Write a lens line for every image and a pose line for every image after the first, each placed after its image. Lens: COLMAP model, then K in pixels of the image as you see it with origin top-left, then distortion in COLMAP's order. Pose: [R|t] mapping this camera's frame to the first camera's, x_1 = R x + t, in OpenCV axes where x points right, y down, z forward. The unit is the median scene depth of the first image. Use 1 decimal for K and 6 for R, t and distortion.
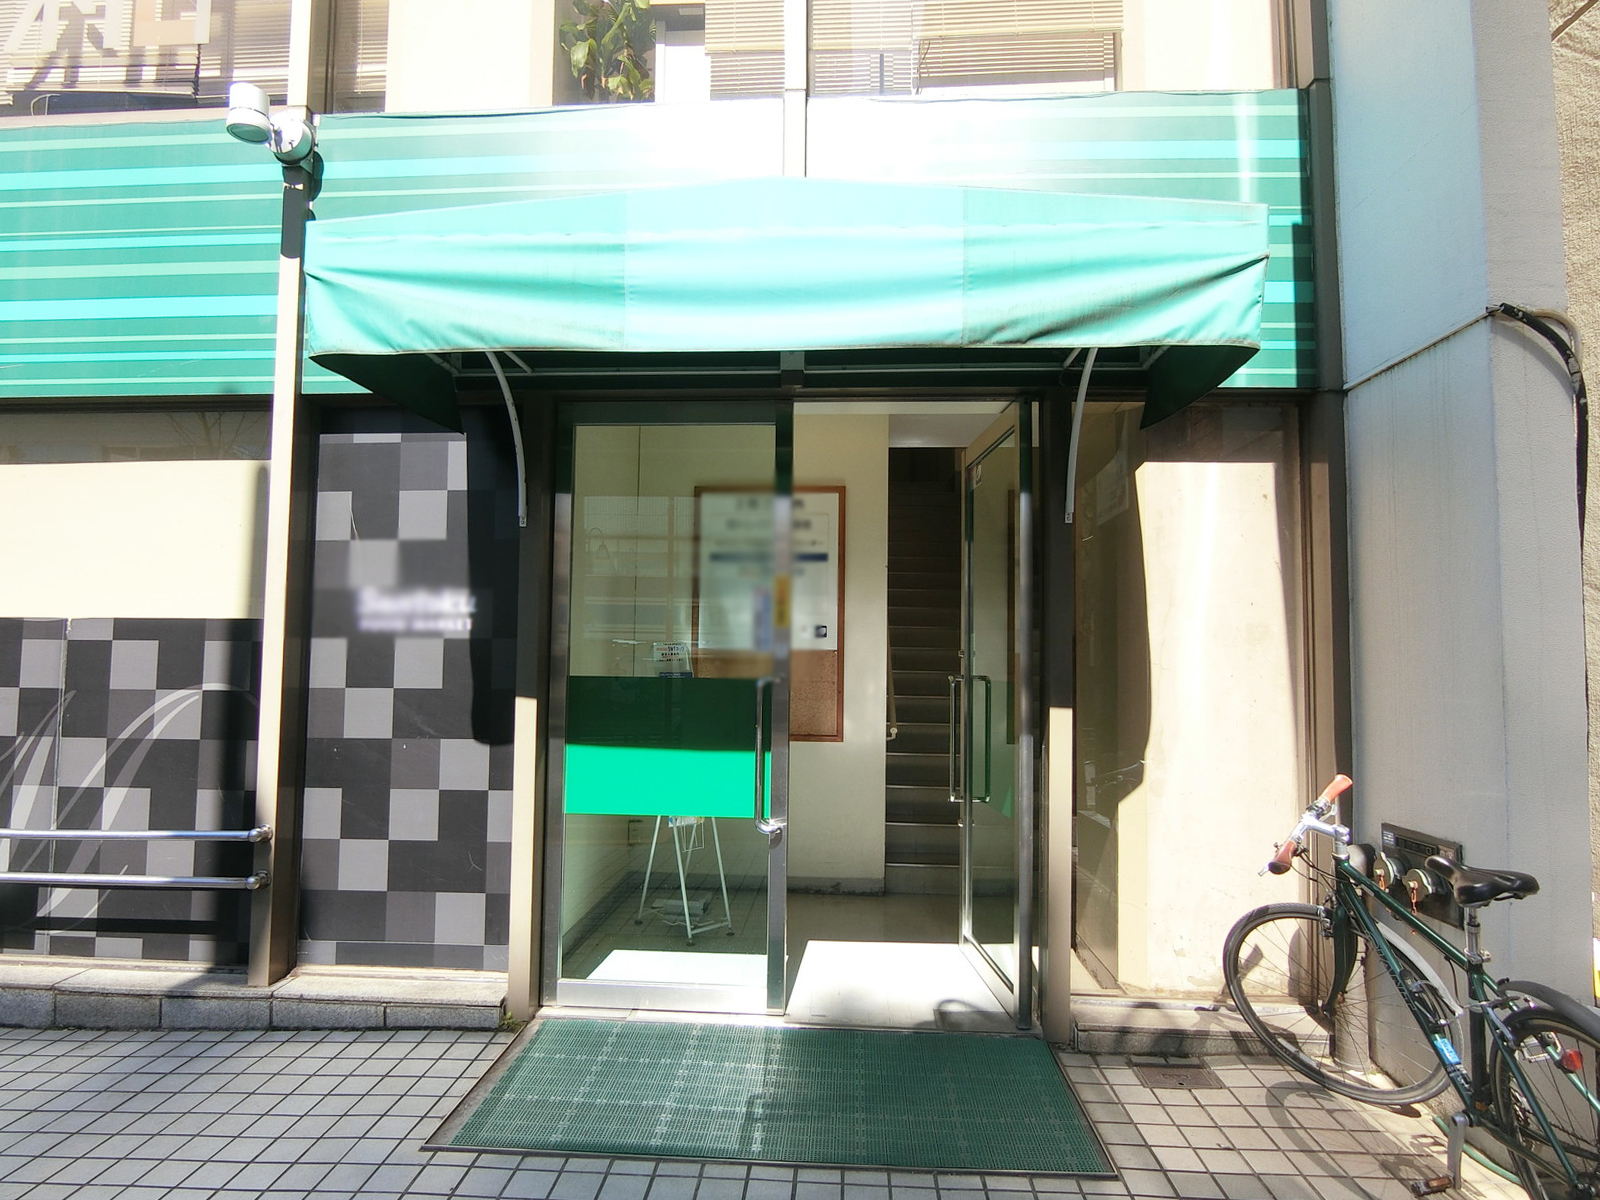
lens RADIAL K [[890.0, 0, 795.6], [0, 890.0, 605.7], [0, 0, 1]] dist [0.000026, -0.000135]
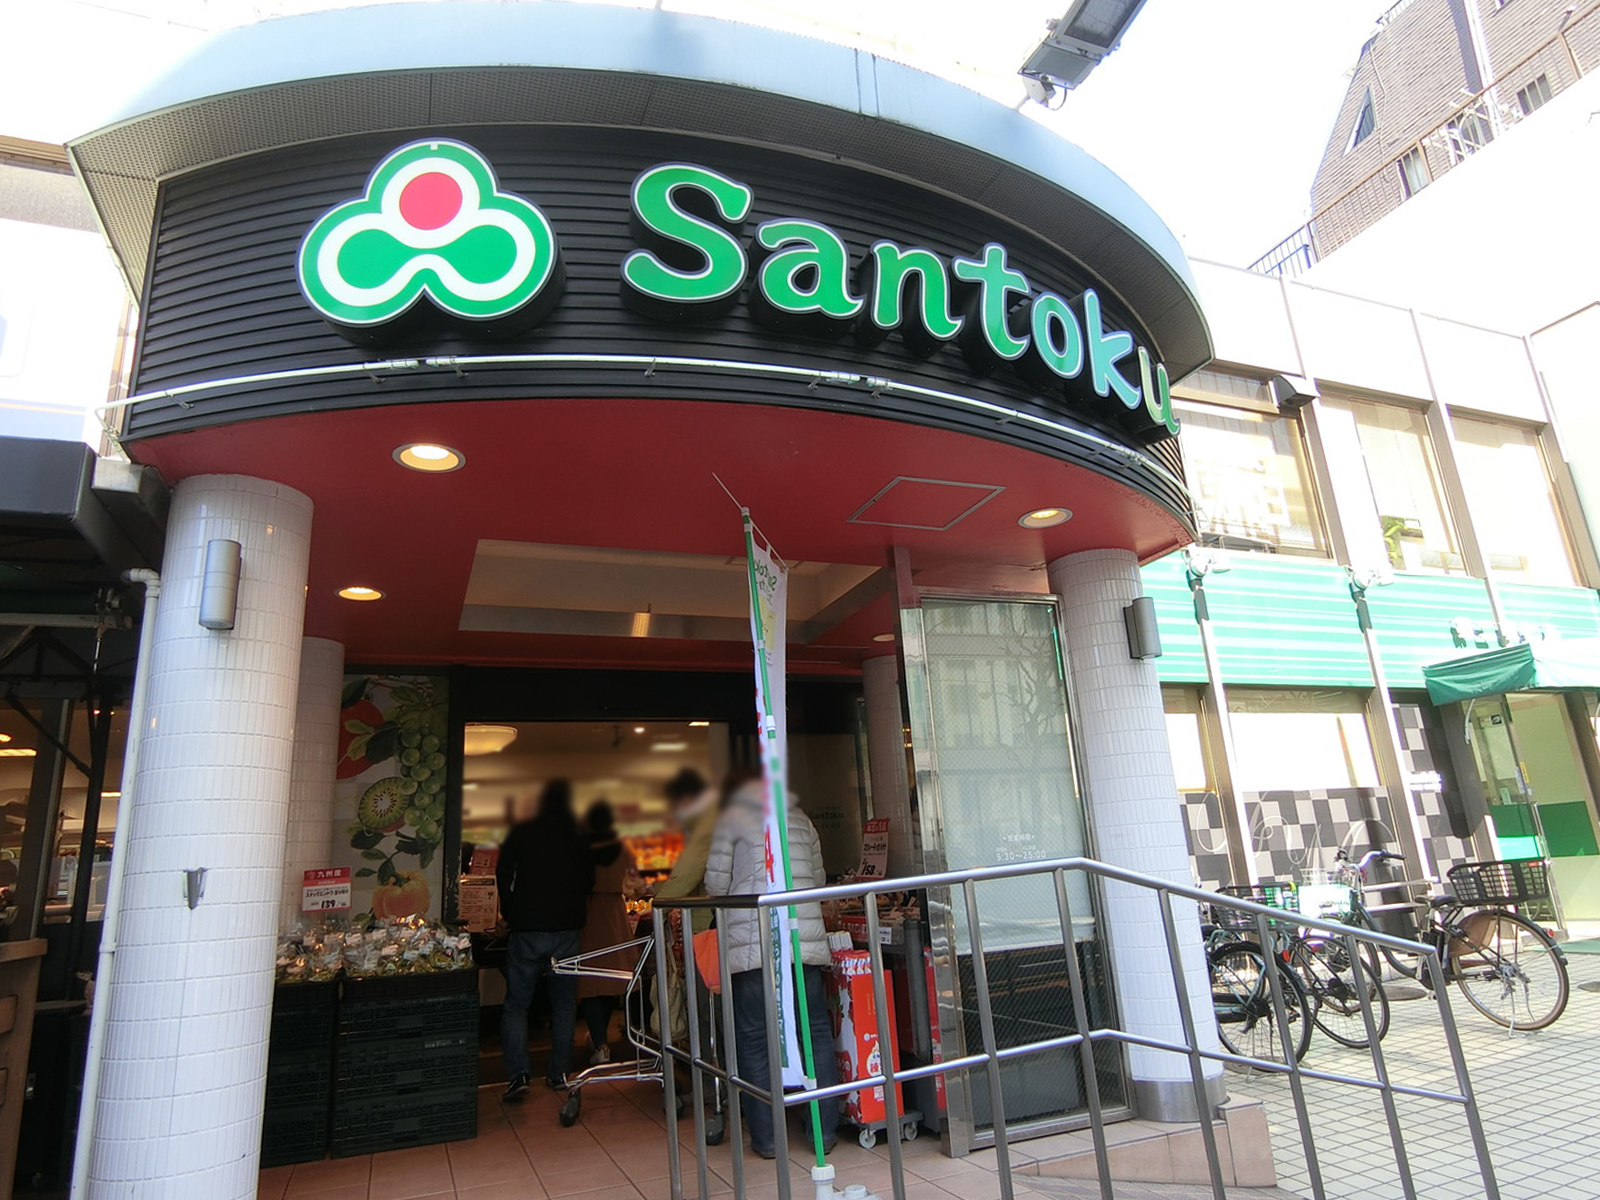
lens RADIAL K [[890.0, 0, 796.3], [0, 890.0, 594.6], [0, 0, 1]] dist [0.000026, -0.000135]
pose [[0.907527, 0.057535, 0.416034, -2.884499], [0.026147, 0.980911, -0.192691, -0.066637], [-0.419179, 0.185750, 0.888699, -0.471241]]
